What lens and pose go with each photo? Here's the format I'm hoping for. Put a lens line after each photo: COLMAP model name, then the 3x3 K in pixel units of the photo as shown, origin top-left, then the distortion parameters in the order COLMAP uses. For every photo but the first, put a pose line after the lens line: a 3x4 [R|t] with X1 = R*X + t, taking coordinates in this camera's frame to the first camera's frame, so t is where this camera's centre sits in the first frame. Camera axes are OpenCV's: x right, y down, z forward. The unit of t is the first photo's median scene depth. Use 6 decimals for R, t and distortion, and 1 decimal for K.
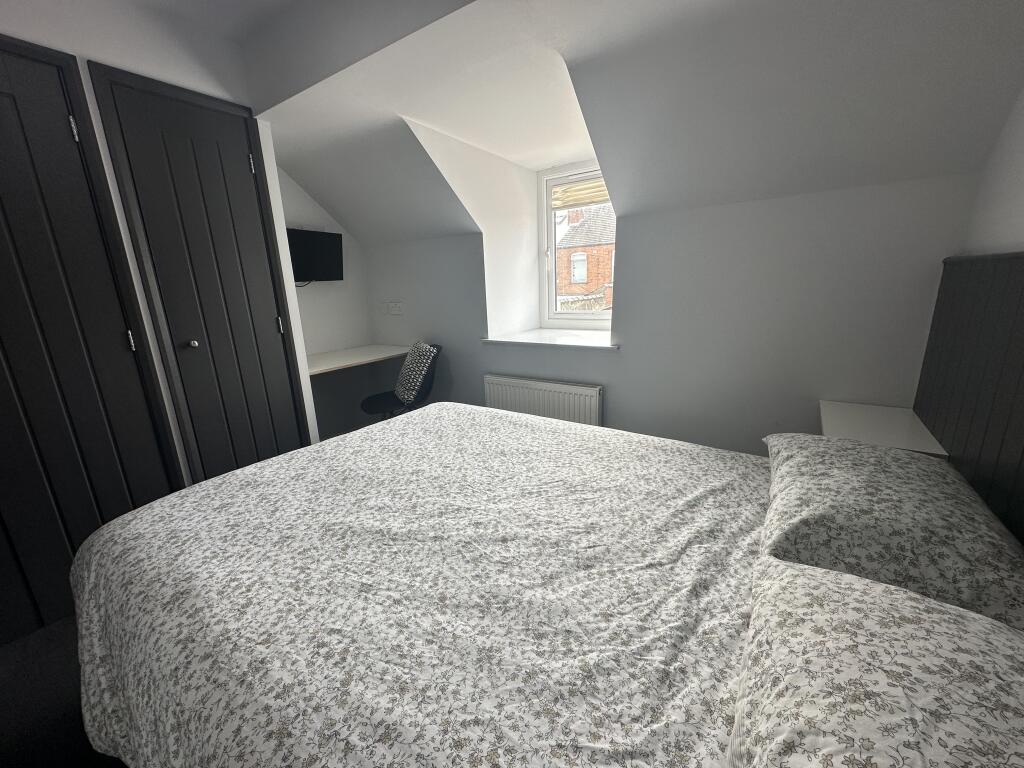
lens RADIAL K [[405.2, 0, 510.7], [0, 405.2, 387.0], [0, 0, 1]] dist [-0.002004, 0.000155]
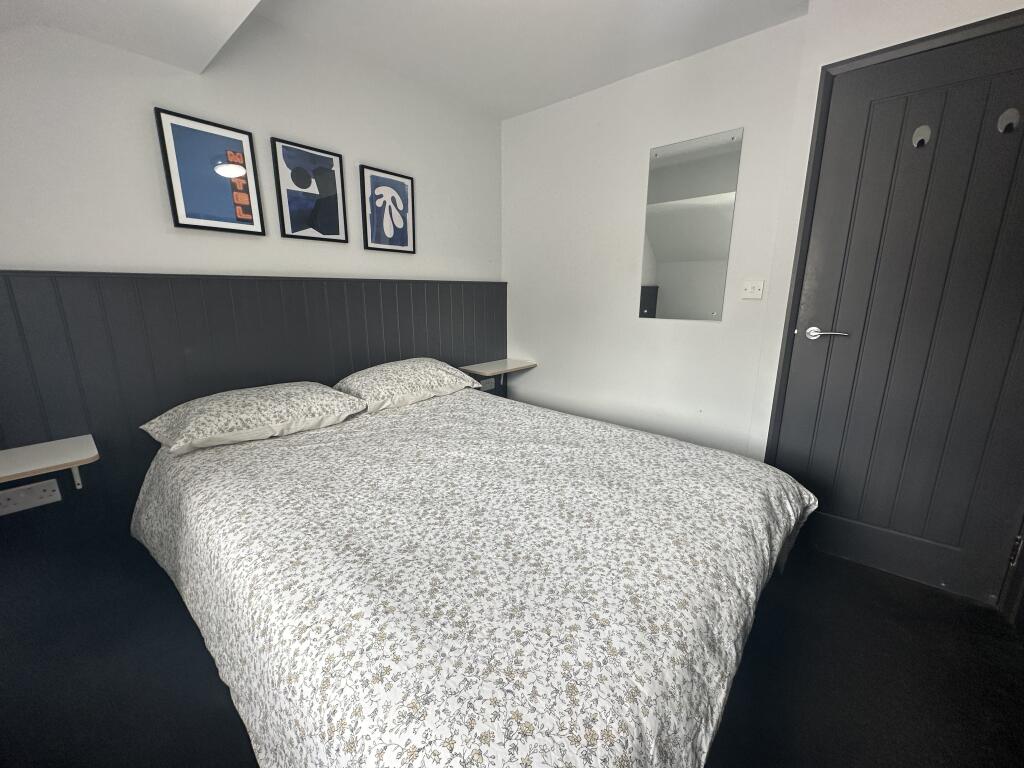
lens RADIAL K [[408.3, 0, 511.3], [0, 408.3, 383.7], [0, 0, 1]] dist [-0.000578, 0.000058]
pose [[-0.992275, 0.004731, 0.123965, -0.391780], [0.061167, 0.888021, 0.455716, -0.526683], [-0.107928, 0.459779, -0.881451, 2.191161]]
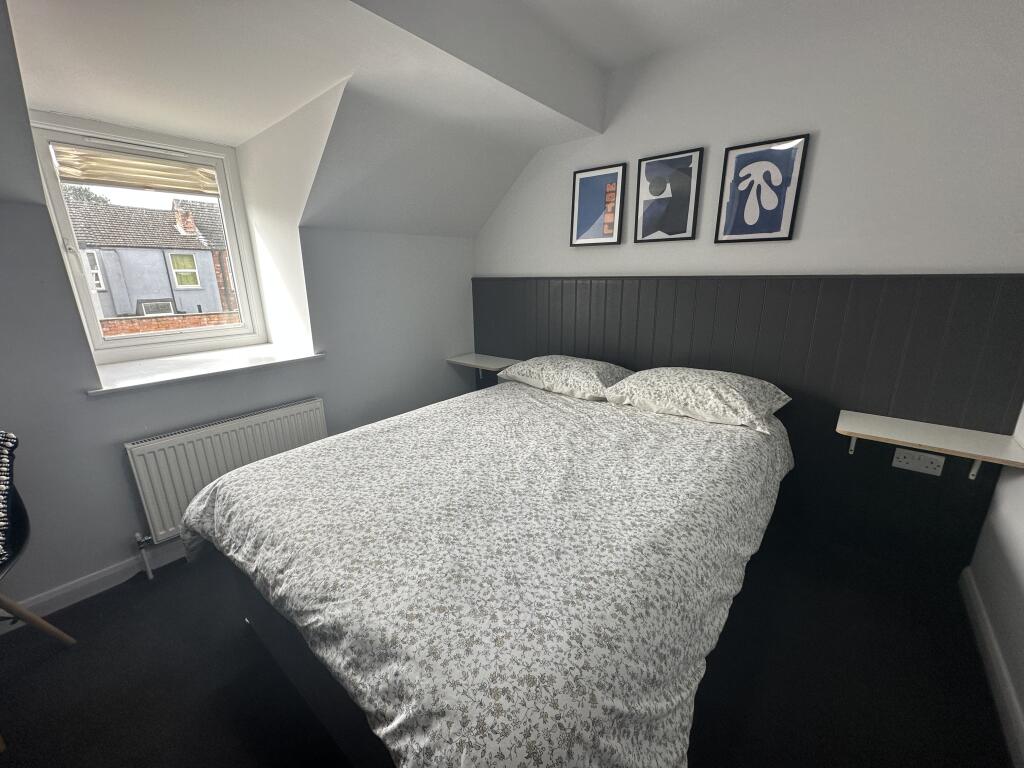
lens RADIAL K [[408.3, 0, 511.3], [0, 408.3, 383.7], [0, 0, 1]] dist [-0.000578, 0.000058]
pose [[0.093808, -0.224792, 0.969881, -1.497370], [0.259765, 0.945959, 0.194123, -0.222958], [-0.961105, 0.233730, 0.147131, 0.876844]]
